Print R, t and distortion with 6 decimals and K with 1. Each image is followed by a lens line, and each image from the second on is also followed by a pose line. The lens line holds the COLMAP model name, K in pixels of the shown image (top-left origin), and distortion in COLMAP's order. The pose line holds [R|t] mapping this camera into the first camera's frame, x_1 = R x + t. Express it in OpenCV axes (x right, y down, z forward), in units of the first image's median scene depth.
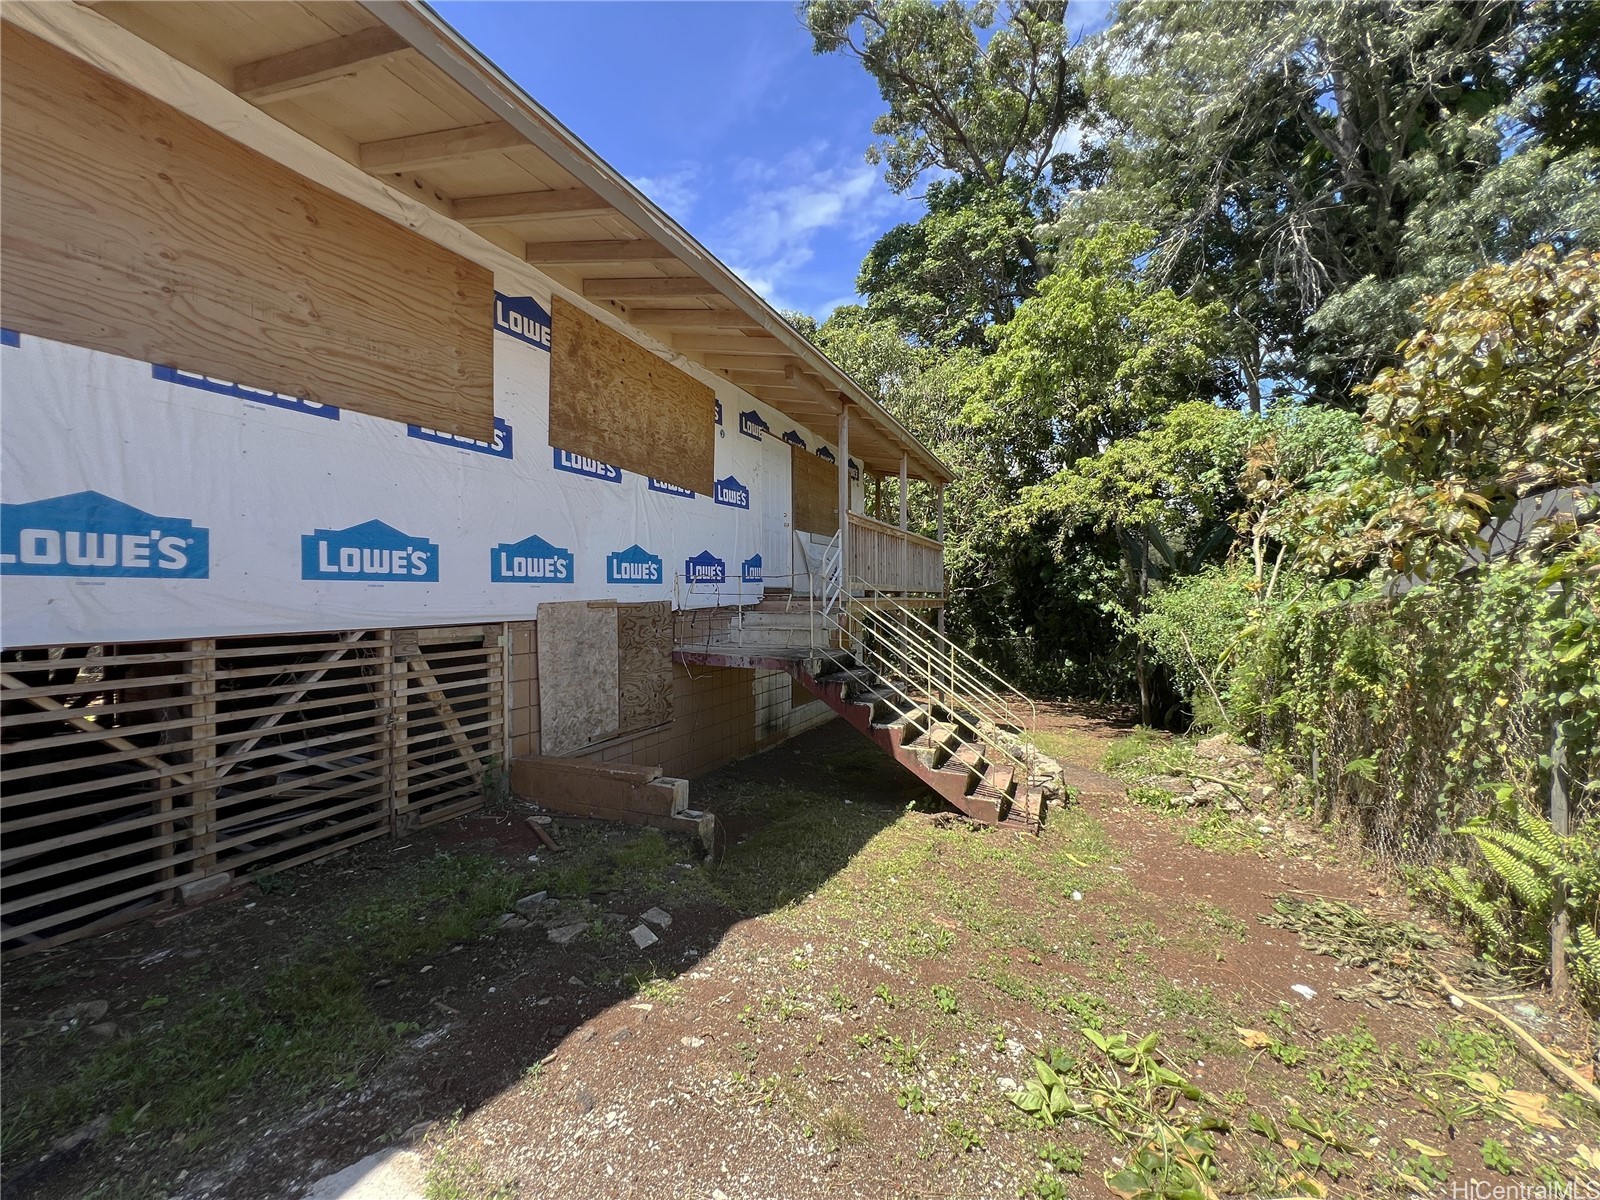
lens RADIAL K [[646.1, 0, 800.0], [0, 646.1, 600.0], [0, 0, 1]] dist [-0.005790, 0.000696]
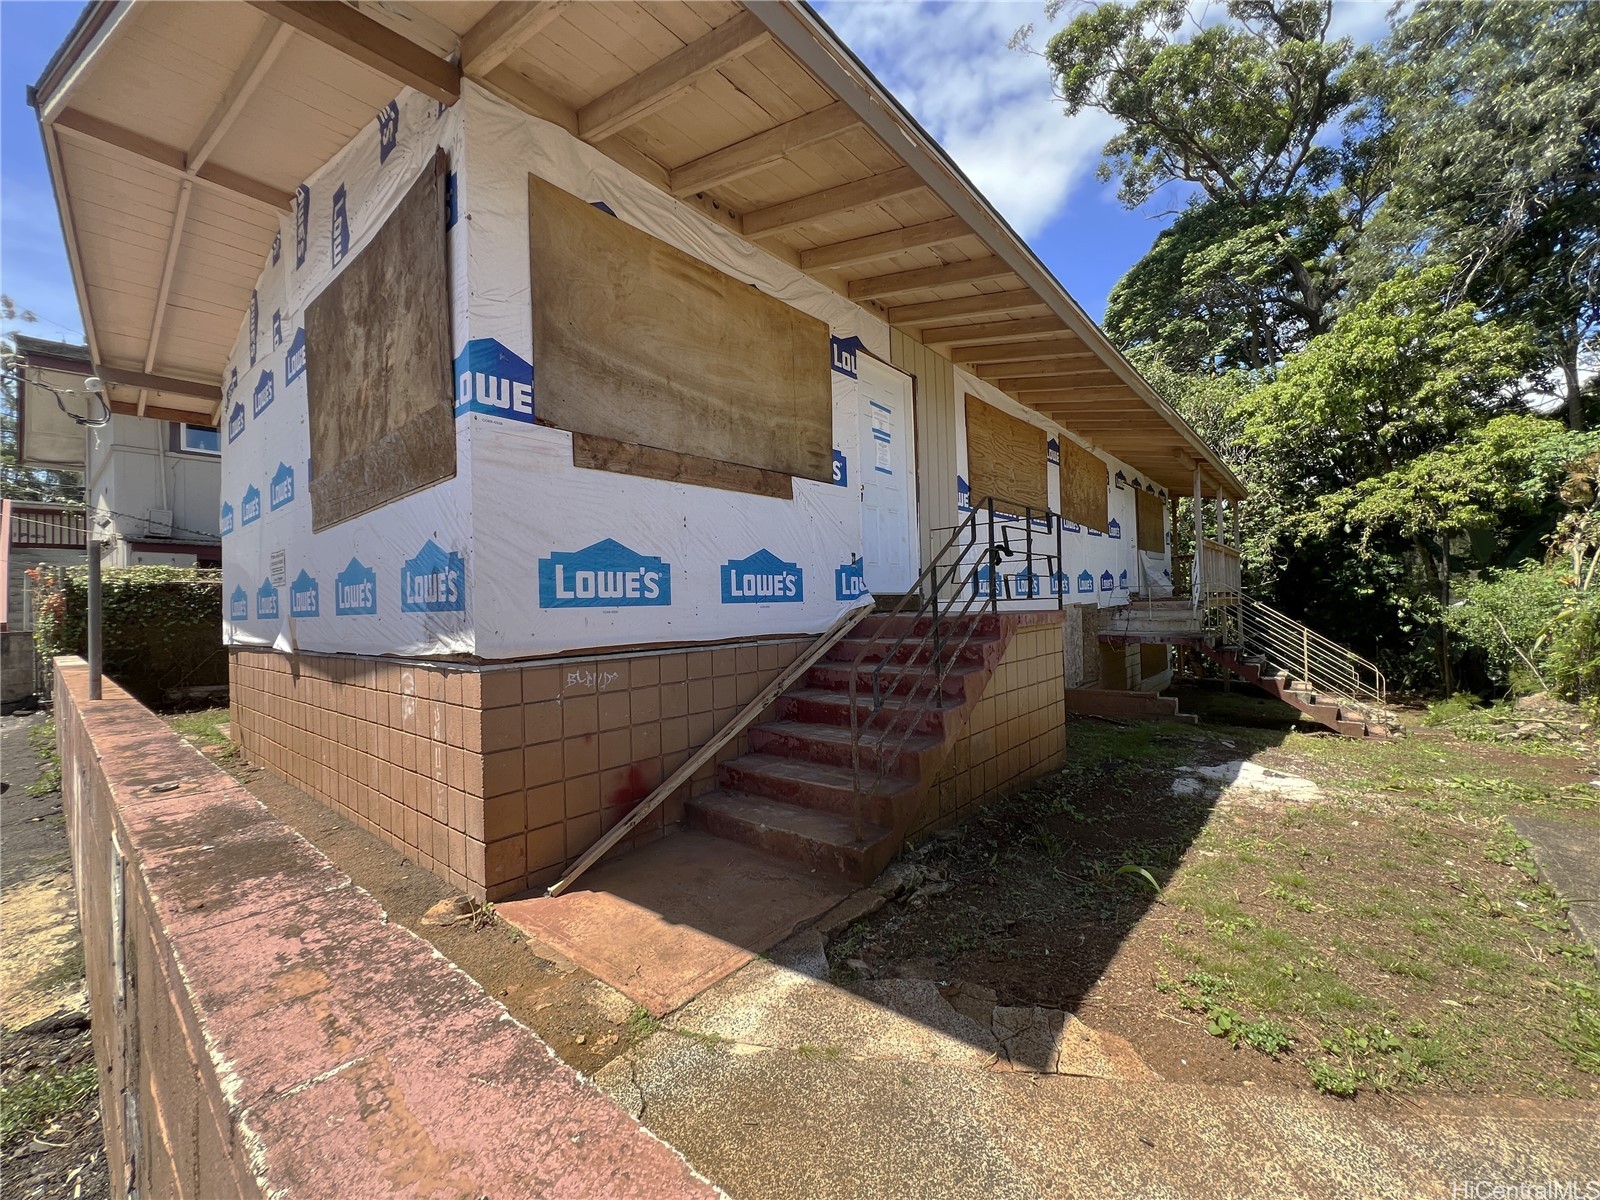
lens RADIAL K [[646.1, 0, 800.0], [0, 646.1, 600.0], [0, 0, 1]] dist [-0.005790, 0.000696]
pose [[0.962117, -0.027473, -0.271250, -0.377067], [0.025167, 0.999611, -0.011978, -0.004324], [0.271474, 0.004698, 0.962434, -0.575712]]
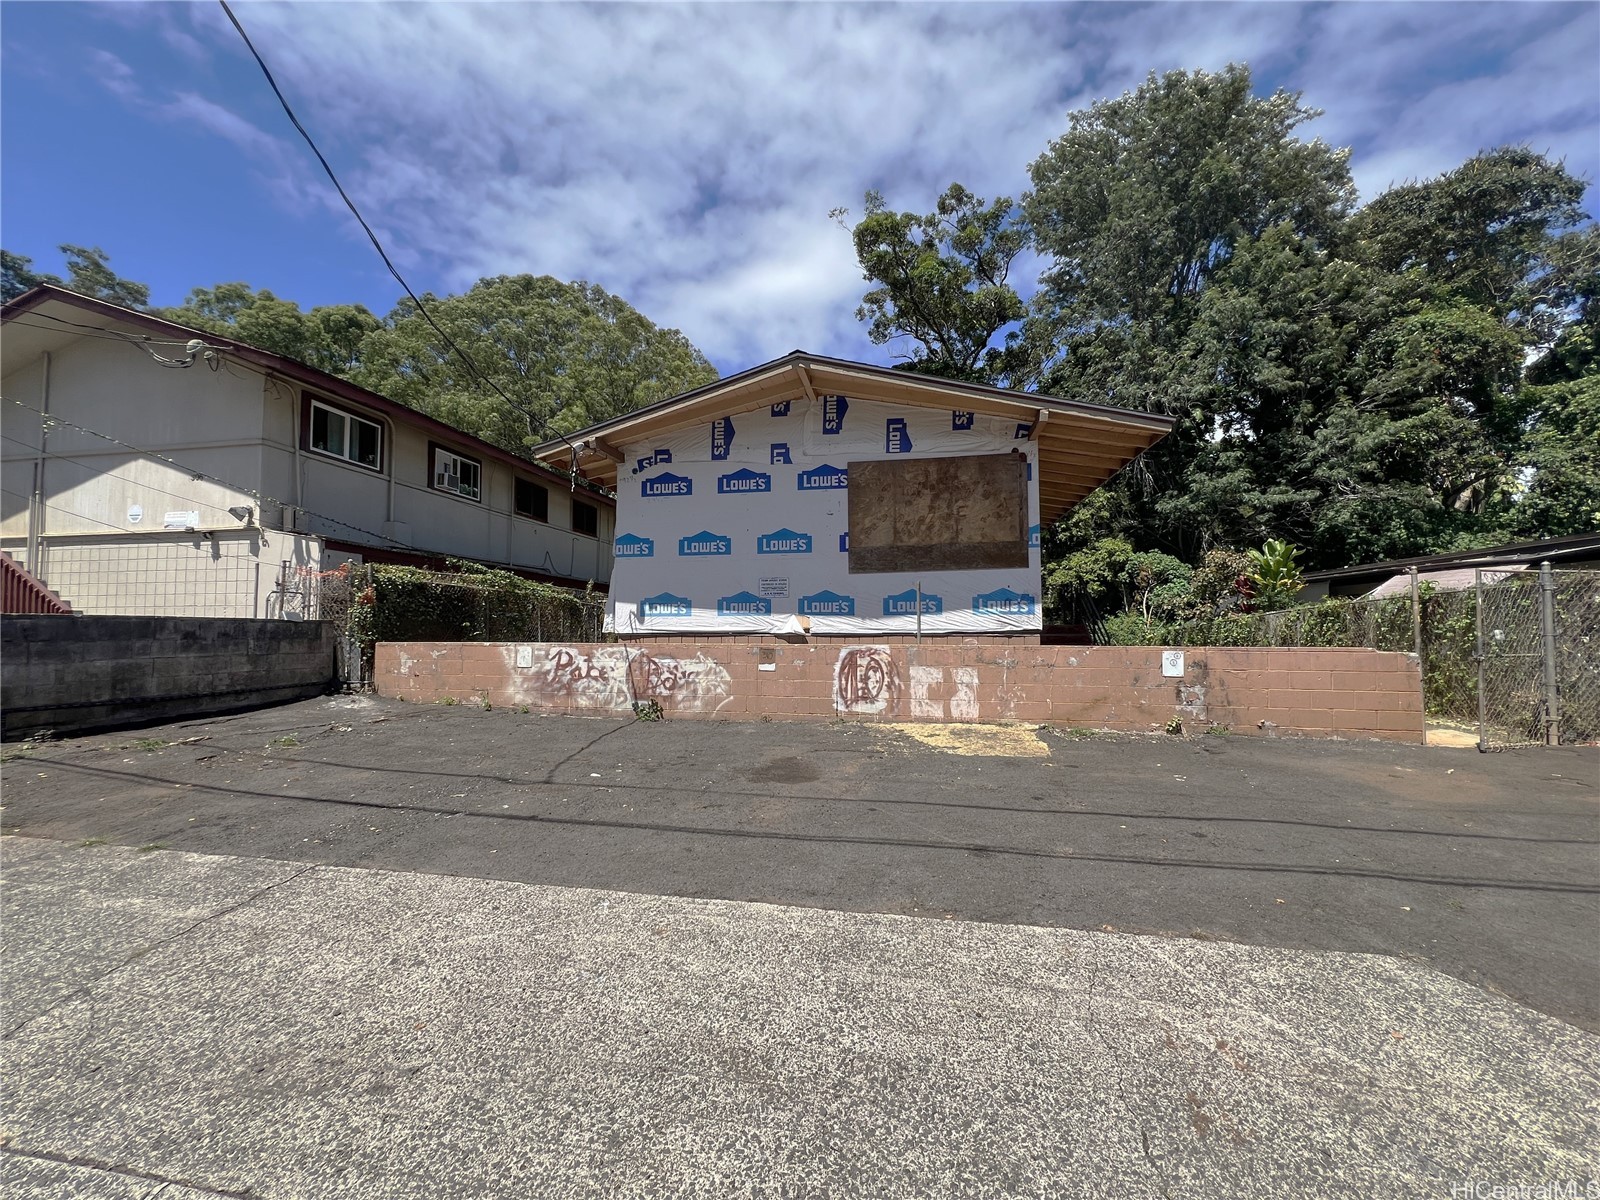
lens RADIAL K [[645.7, 0, 800.0], [0, 645.7, 600.0], [0, 0, 1]] dist [-0.059425, 0.020974]
pose [[0.970179, 0.014578, 0.241953, -1.348299], [-0.003980, 0.999013, -0.044232, 0.013630], [-0.242359, 0.041950, 0.969279, -1.239088]]
